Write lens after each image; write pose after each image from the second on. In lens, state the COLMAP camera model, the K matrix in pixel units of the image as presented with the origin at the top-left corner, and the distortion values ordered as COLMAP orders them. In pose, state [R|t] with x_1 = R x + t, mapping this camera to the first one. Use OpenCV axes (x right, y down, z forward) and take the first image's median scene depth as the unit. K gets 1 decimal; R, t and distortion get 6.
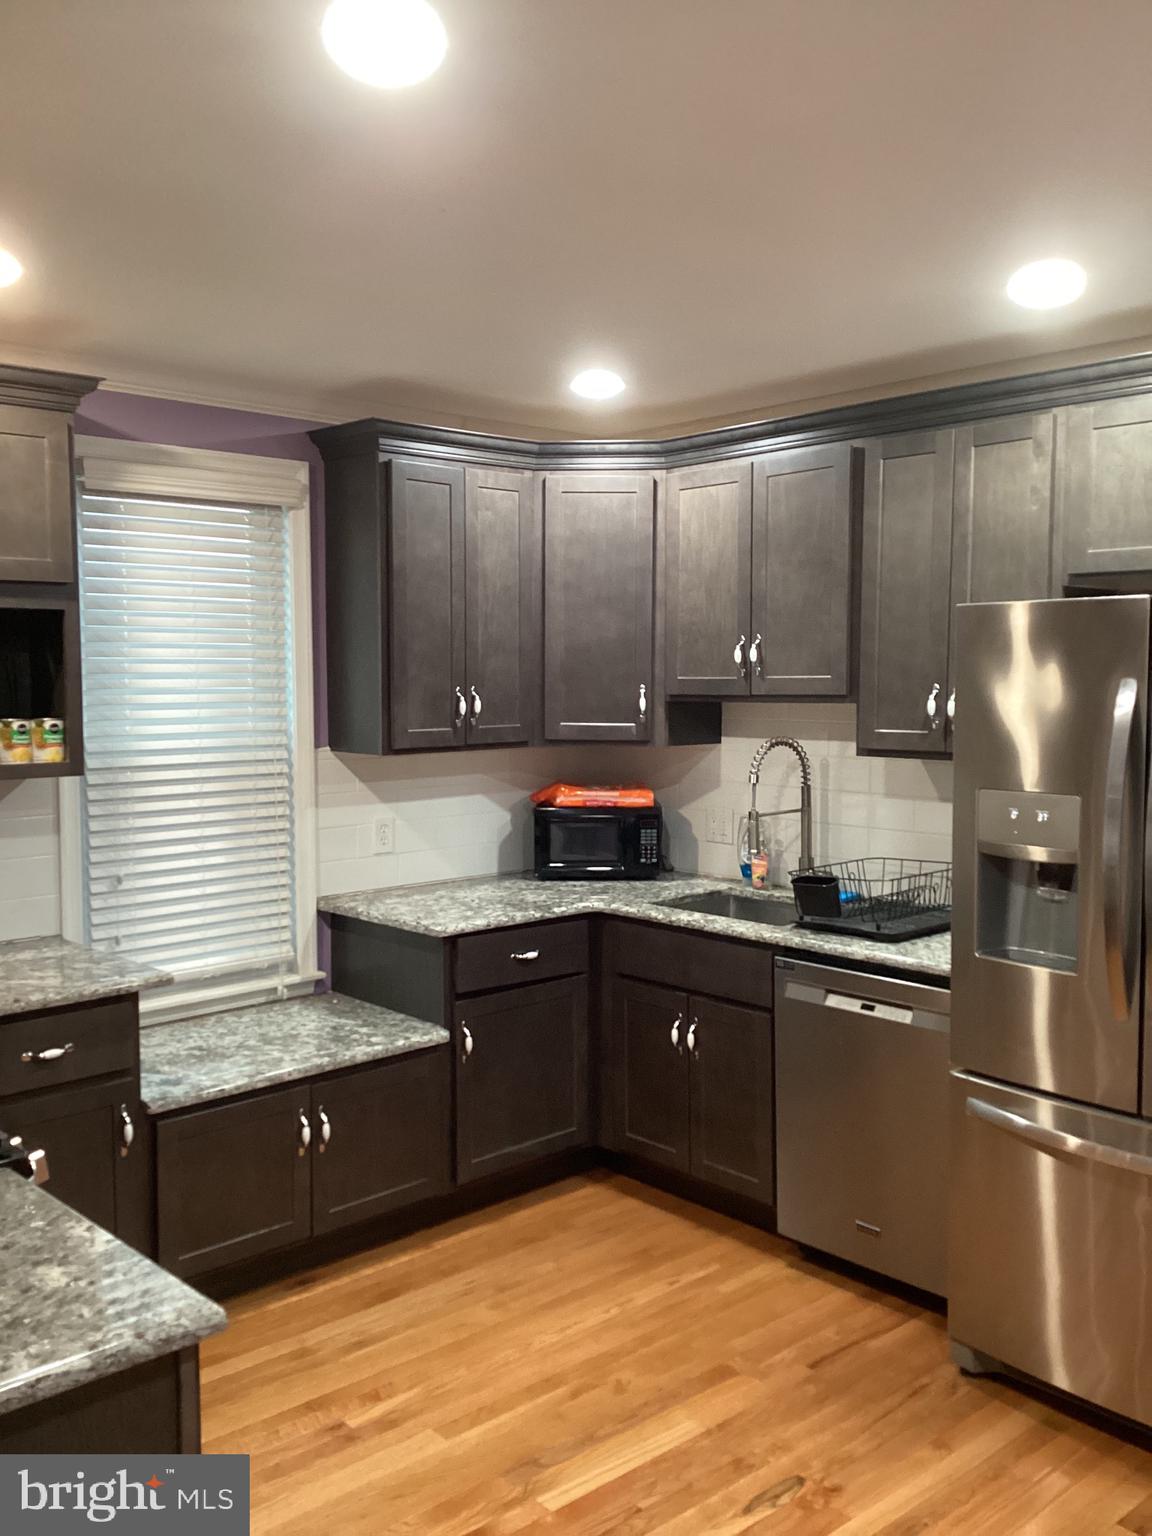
lens RADIAL K [[1377.9, 0, 576.0], [0, 1377.9, 768.0], [0, 0, 1]] dist [0.134222, -0.236844]
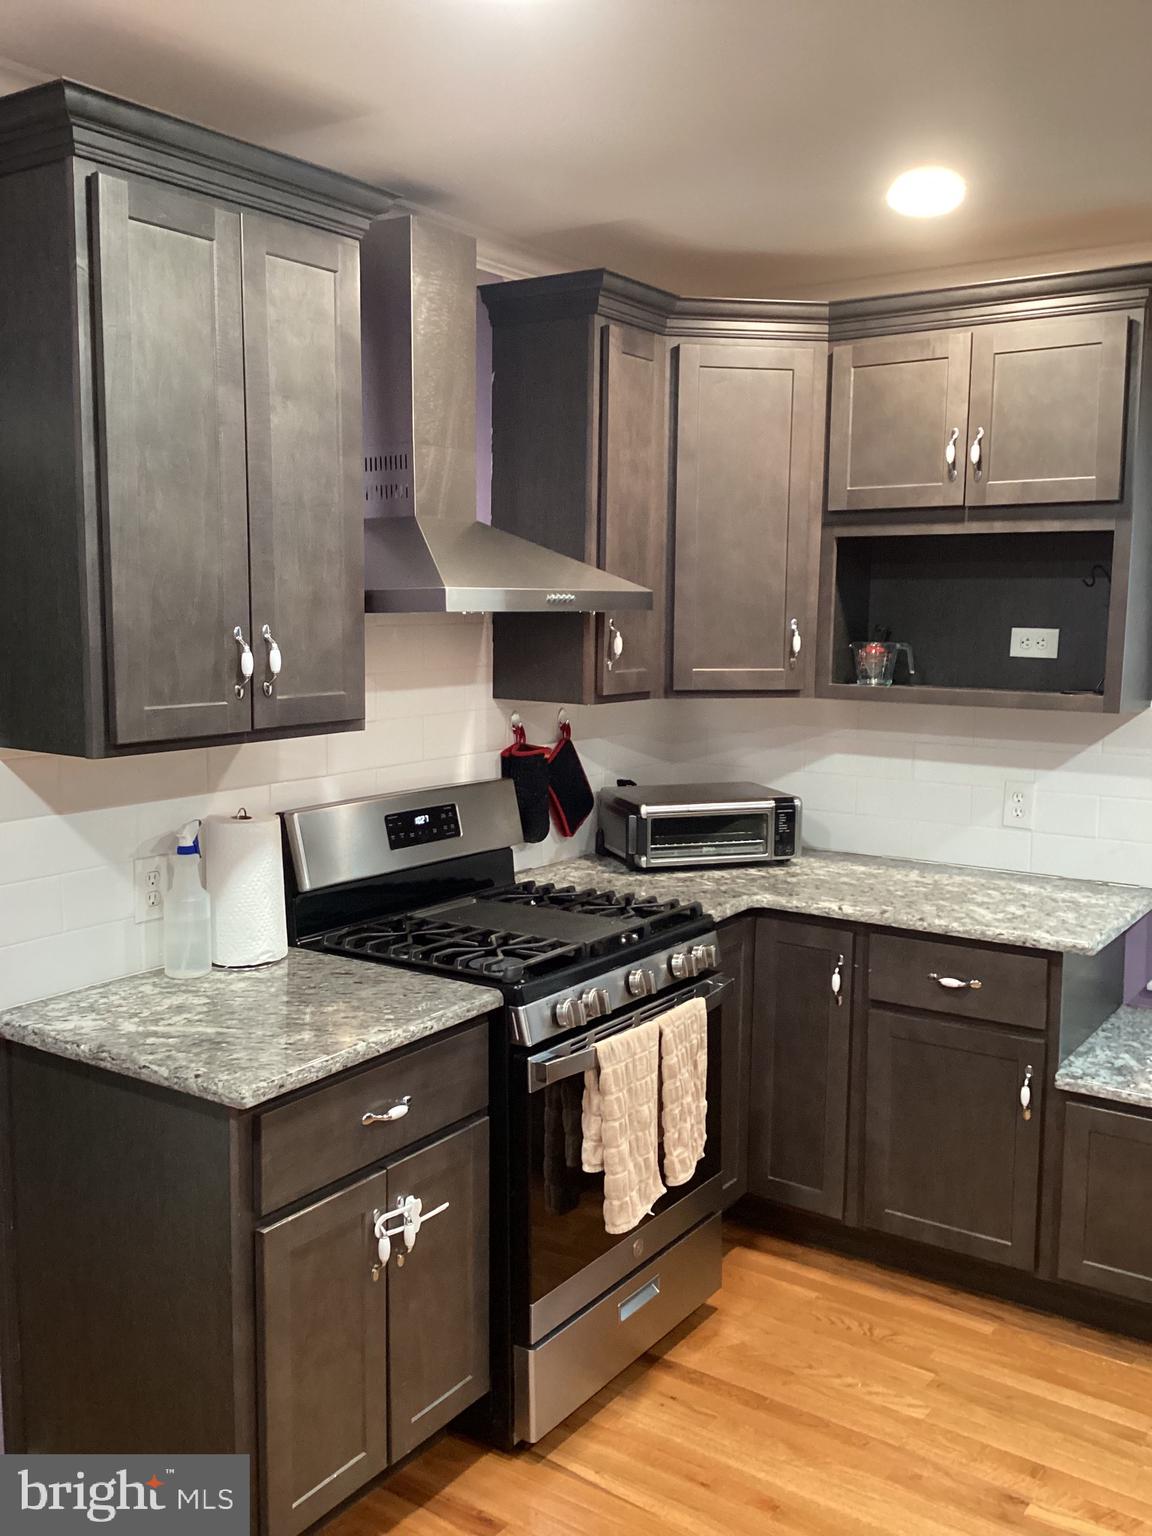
lens RADIAL K [[1435.6, 0, 576.0], [0, 1435.6, 768.0], [0, 0, 1]] dist [0.069401, -0.003480]
pose [[0.232275, 0.127496, -0.964258, 0.956417], [-0.082155, 0.990401, 0.111163, -0.070279], [0.969174, 0.053398, 0.240519, 0.869992]]
